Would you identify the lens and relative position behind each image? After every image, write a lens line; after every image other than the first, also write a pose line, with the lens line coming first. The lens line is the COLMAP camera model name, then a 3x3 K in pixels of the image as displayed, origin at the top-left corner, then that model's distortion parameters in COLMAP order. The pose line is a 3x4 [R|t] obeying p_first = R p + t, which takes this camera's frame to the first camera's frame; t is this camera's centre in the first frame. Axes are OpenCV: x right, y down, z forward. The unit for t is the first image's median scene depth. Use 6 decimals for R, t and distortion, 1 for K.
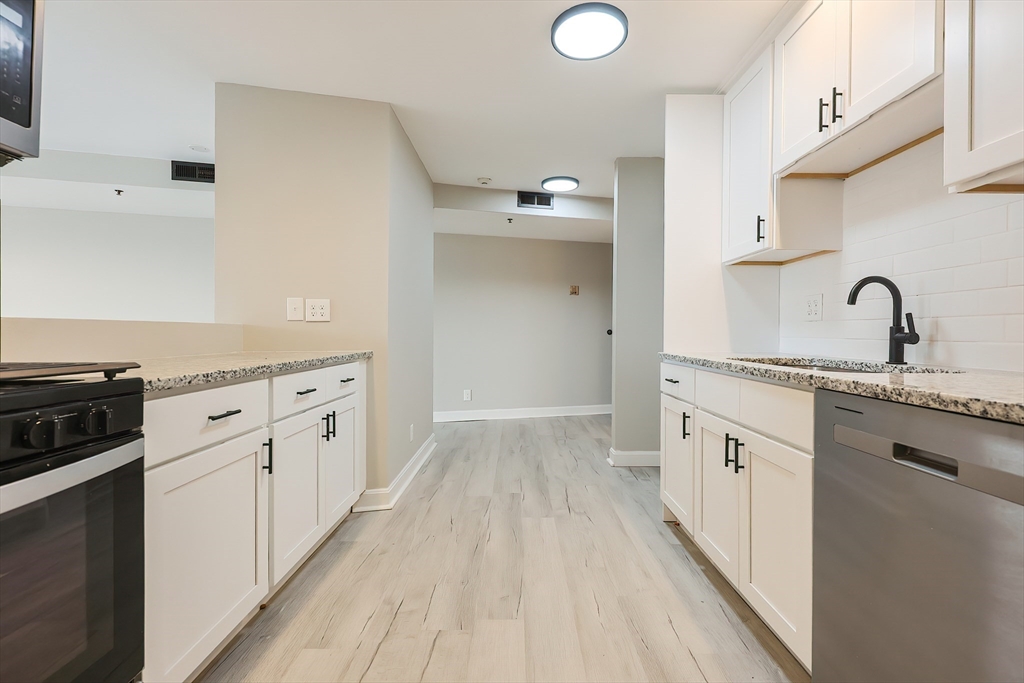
lens RADIAL K [[438.0, 0, 517.1], [0, 438.0, 334.3], [0, 0, 1]] dist [0.000865, 0.000031]
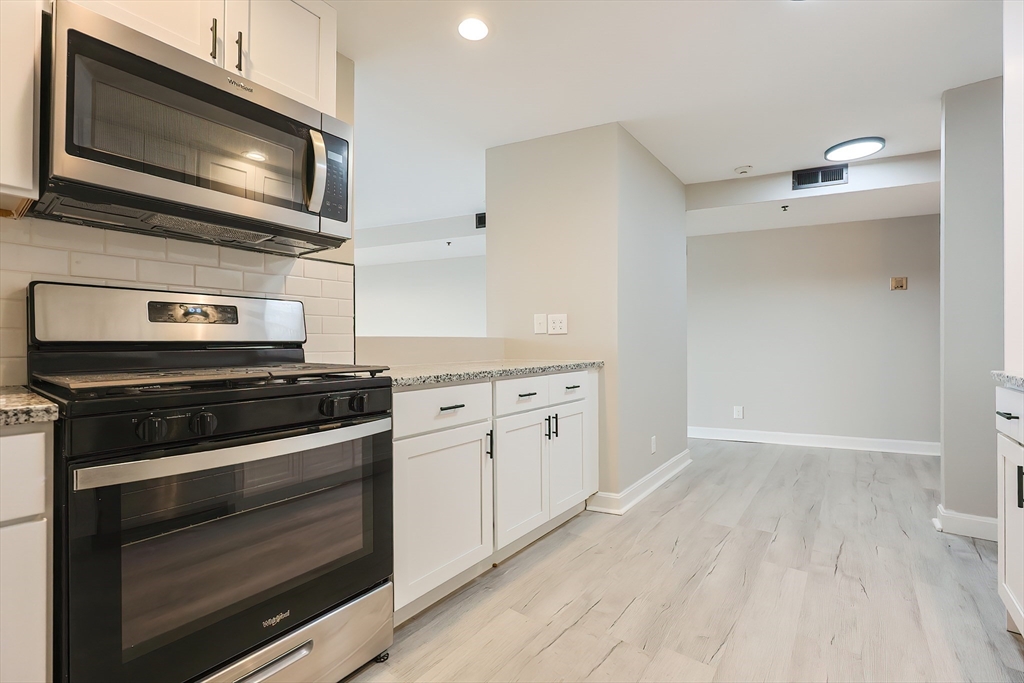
lens RADIAL K [[439.9, 0, 515.0], [0, 439.9, 341.9], [0, 0, 1]] dist [0.000792, -0.000030]
pose [[0.791976, -0.007893, -0.610502, 0.177101], [0.005571, 0.999968, -0.005701, -0.003325], [0.610527, 0.001114, 0.791995, 0.036094]]
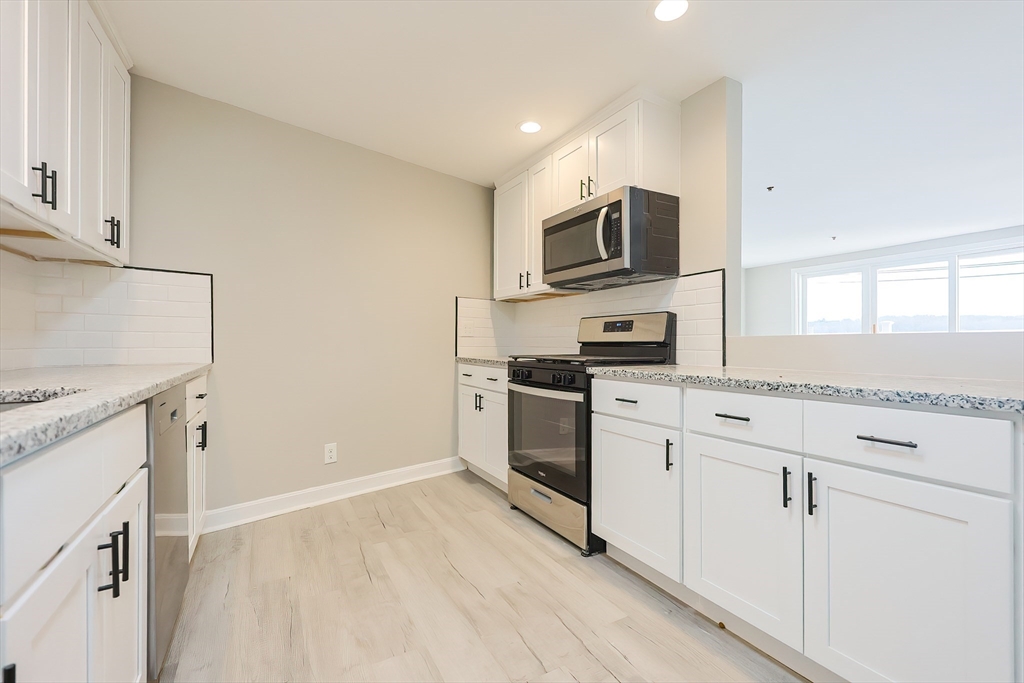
lens RADIAL K [[445.0, 0, 511.8], [0, 445.0, 342.7], [0, 0, 1]] dist [-0.000767, -0.000279]
pose [[-0.875955, -0.005732, -0.482358, 0.238293], [-0.005468, 0.999983, -0.001954, -0.004144], [0.482361, 0.000926, -0.875972, 1.259621]]
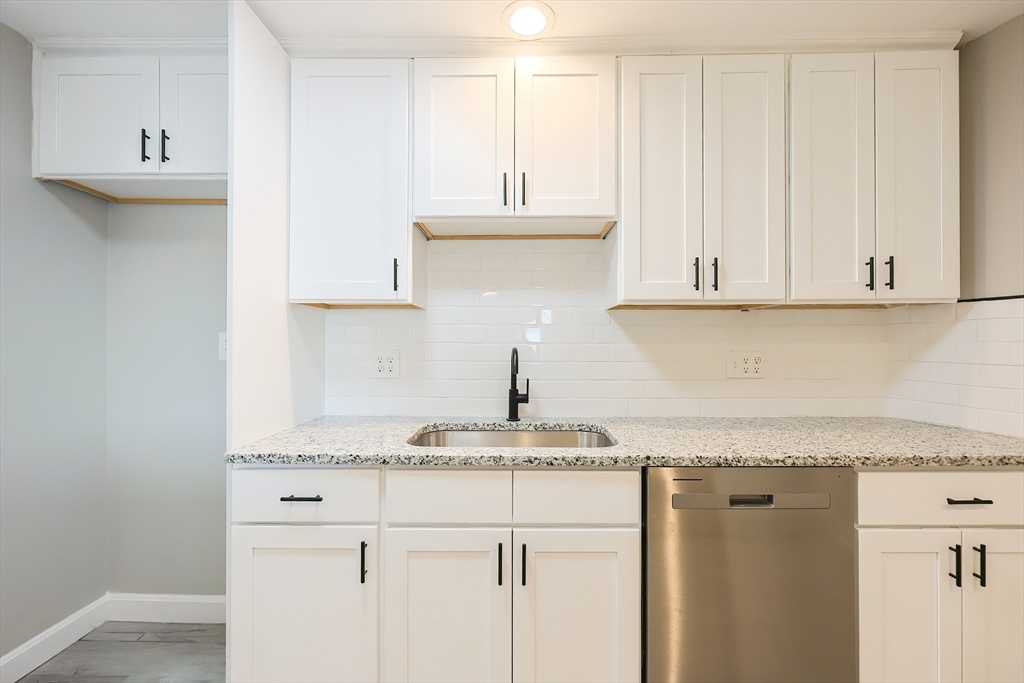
lens RADIAL K [[439.4, 0, 512.0], [0, 439.4, 341.5], [0, 0, 1]] dist [-0.010429, -0.000190]
pose [[0.015104, -0.004729, 0.999875, -0.242488], [0.003641, 0.999982, 0.004674, -0.111072], [-0.999879, 0.003570, 0.015121, 0.715823]]
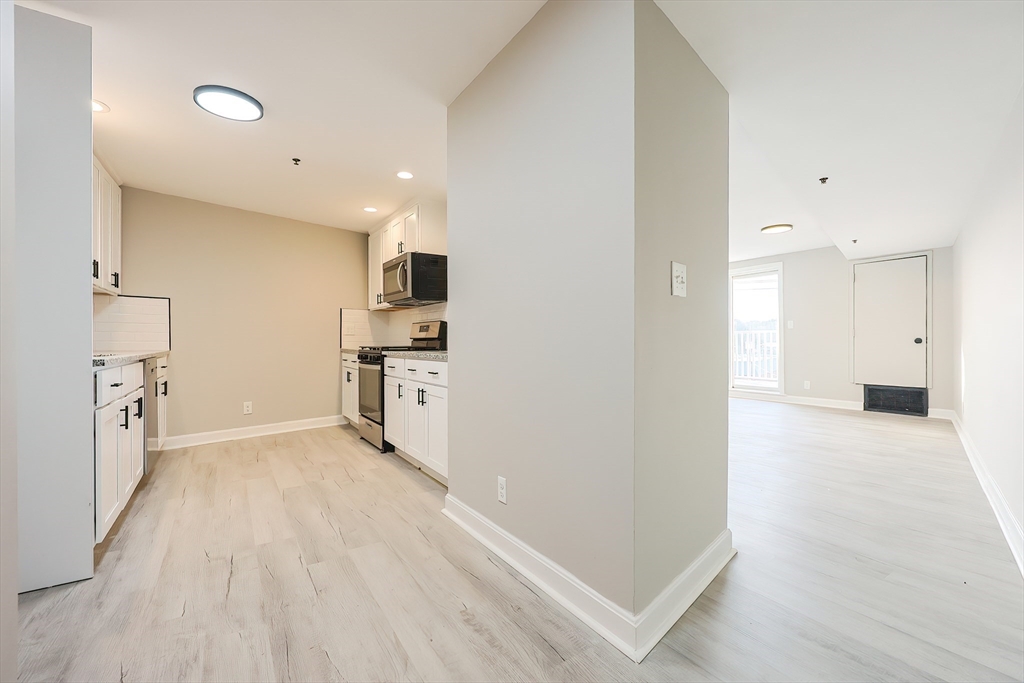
lens RADIAL K [[441.7, 0, 512.0], [0, 441.7, 341.5], [0, 0, 1]] dist [-0.000775, 0.000046]
pose [[-0.839584, -0.004423, -0.543211, 0.154412], [-0.003817, 0.999990, -0.002242, 0.010233], [0.543216, 0.000191, -0.839593, 2.317371]]
